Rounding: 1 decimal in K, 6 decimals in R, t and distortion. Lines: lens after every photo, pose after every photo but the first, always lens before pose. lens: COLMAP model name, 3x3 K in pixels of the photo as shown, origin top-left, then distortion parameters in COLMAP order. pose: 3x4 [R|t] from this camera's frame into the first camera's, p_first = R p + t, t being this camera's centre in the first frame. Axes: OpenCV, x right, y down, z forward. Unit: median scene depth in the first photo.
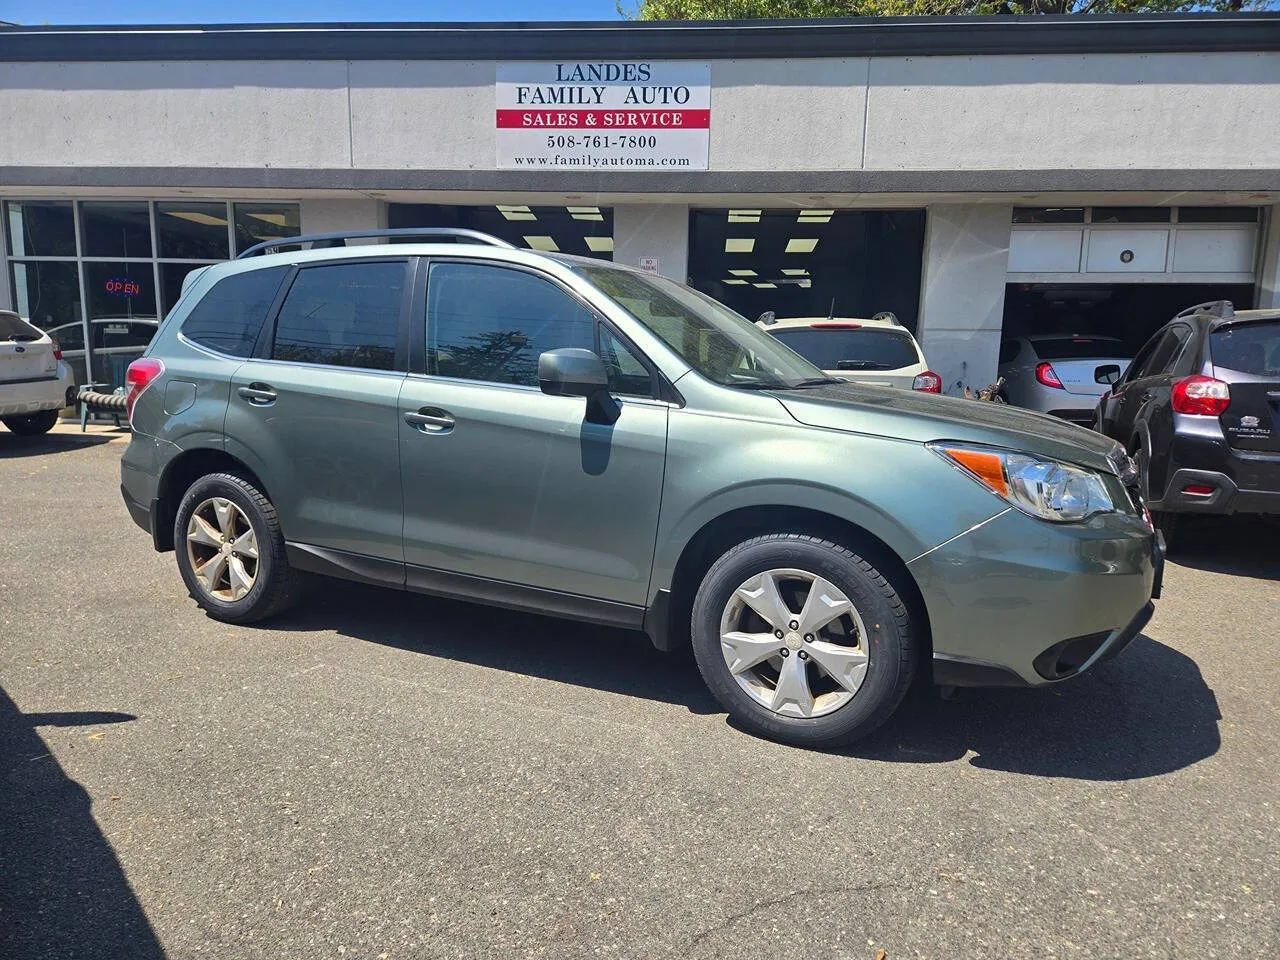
lens RADIAL K [[902.7, 0, 700.6], [0, 902.7, 496.9], [0, 0, 1]] dist [0.066642, -0.057032]
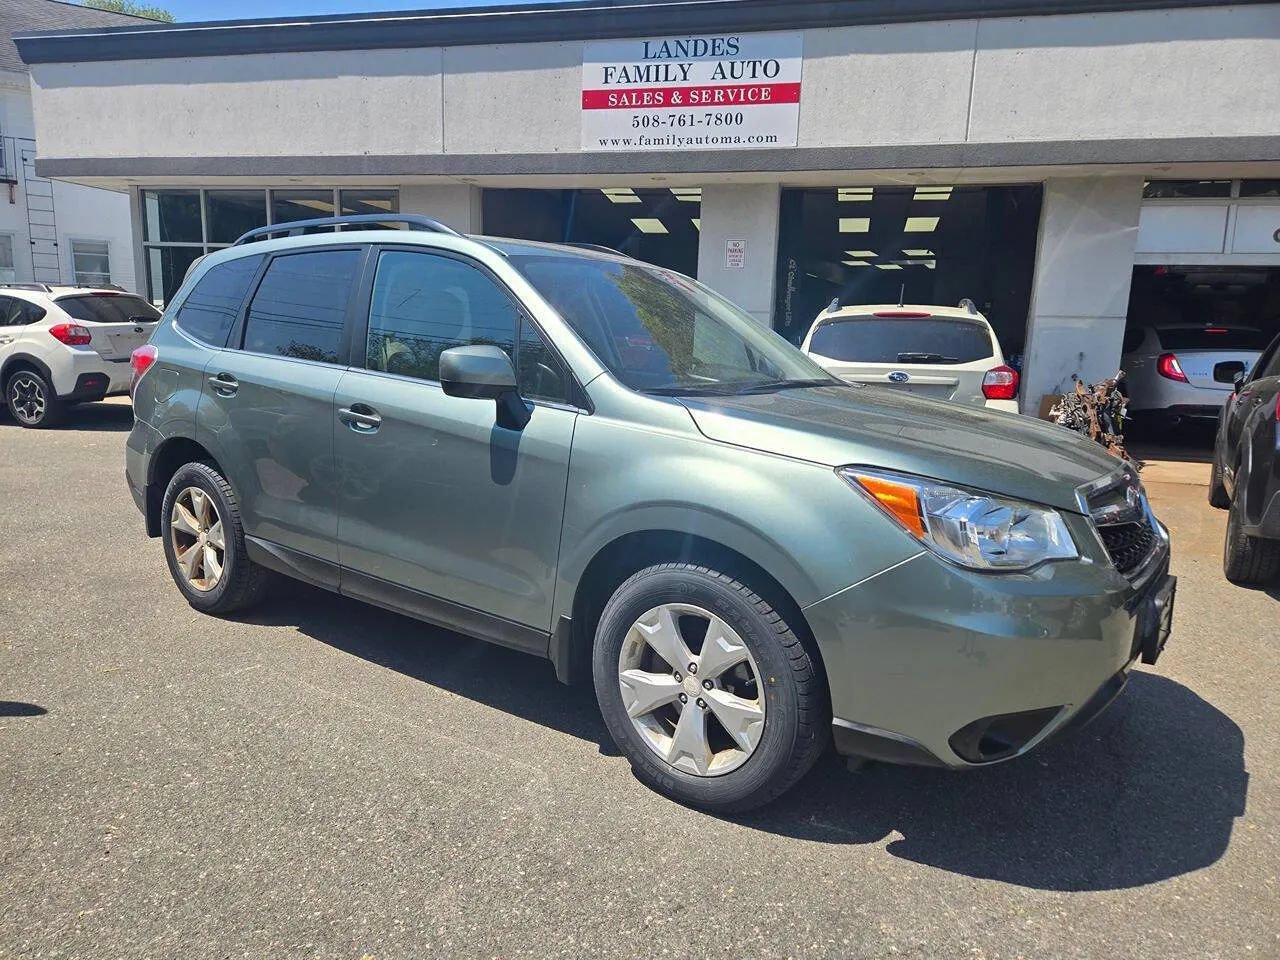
lens RADIAL K [[914.7, 0, 673.0], [0, 914.7, 488.4], [0, 0, 1]] dist [0.067262, -0.059421]
pose [[0.985959, 0.038634, -0.162456, 0.109161], [-0.037409, 0.999244, 0.010589, -0.019799], [0.162742, -0.004363, 0.986659, 0.062072]]
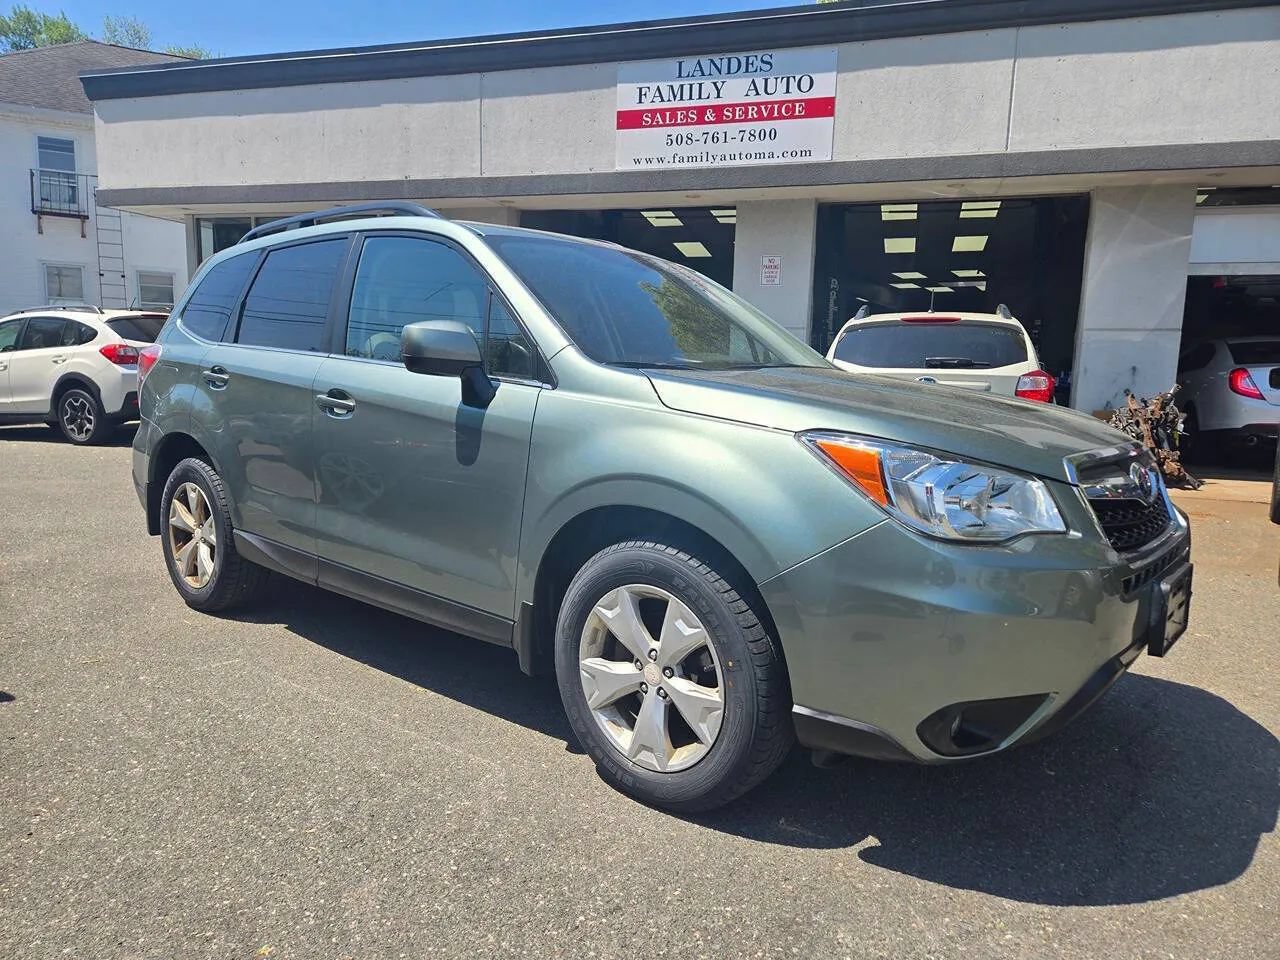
lens RADIAL K [[919.8, 0, 665.0], [0, 919.8, 477.5], [0, 0, 1]] dist [0.067693, -0.062095]
pose [[0.973471, 0.032599, -0.226477, 0.146074], [-0.040302, 0.998753, -0.029467, 0.003254], [0.225234, 0.037813, 0.973571, 0.093660]]
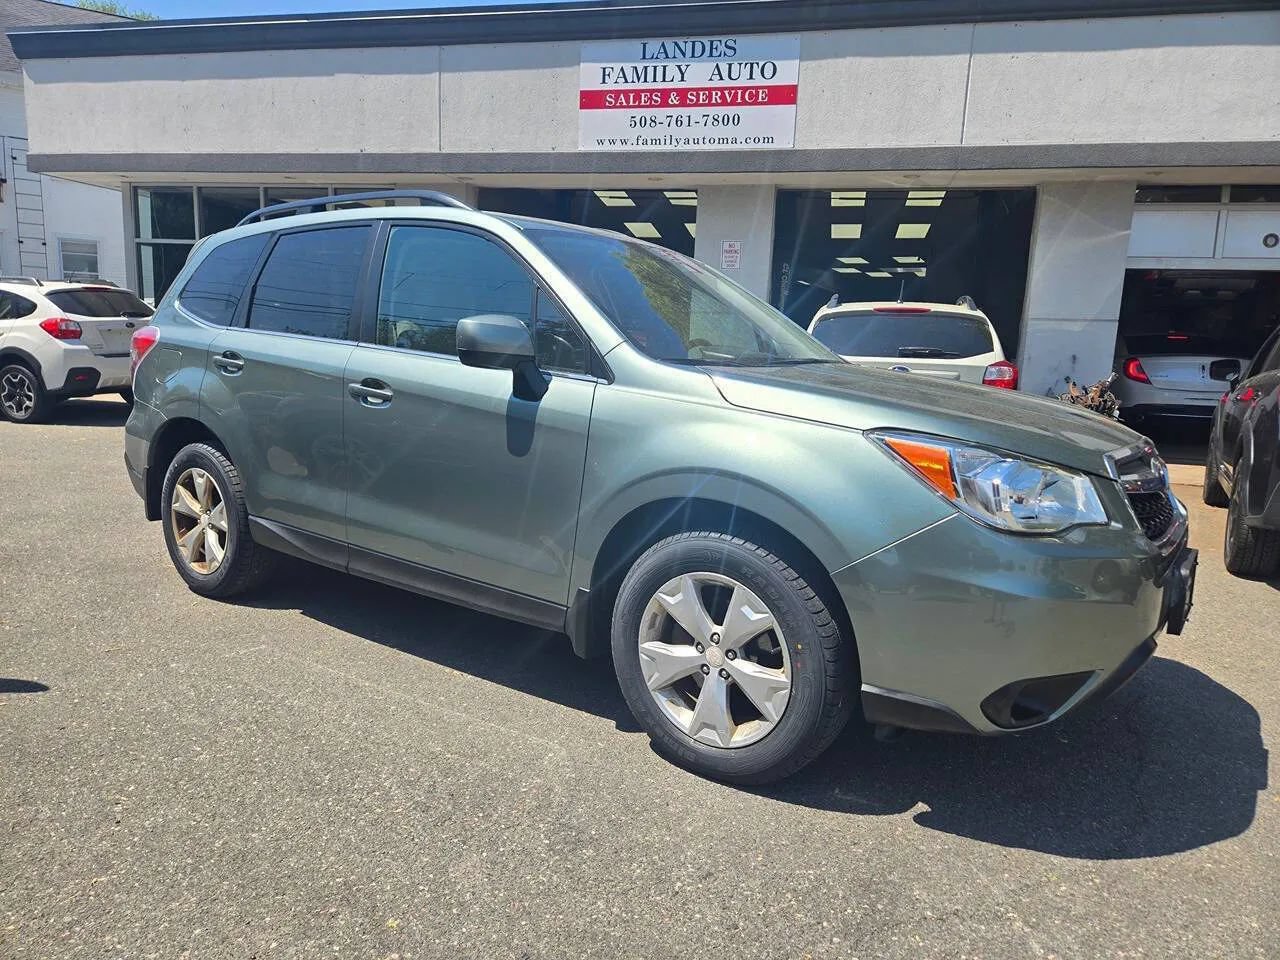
lens RADIAL K [[914.2, 0, 676.8], [0, 914.2, 483.0], [0, 0, 1]] dist [0.069103, -0.064985]
pose [[0.988326, 0.040674, -0.146821, 0.093117], [-0.041686, 0.999123, -0.003821, -0.000534], [0.146537, 0.009897, 0.989156, 0.064855]]
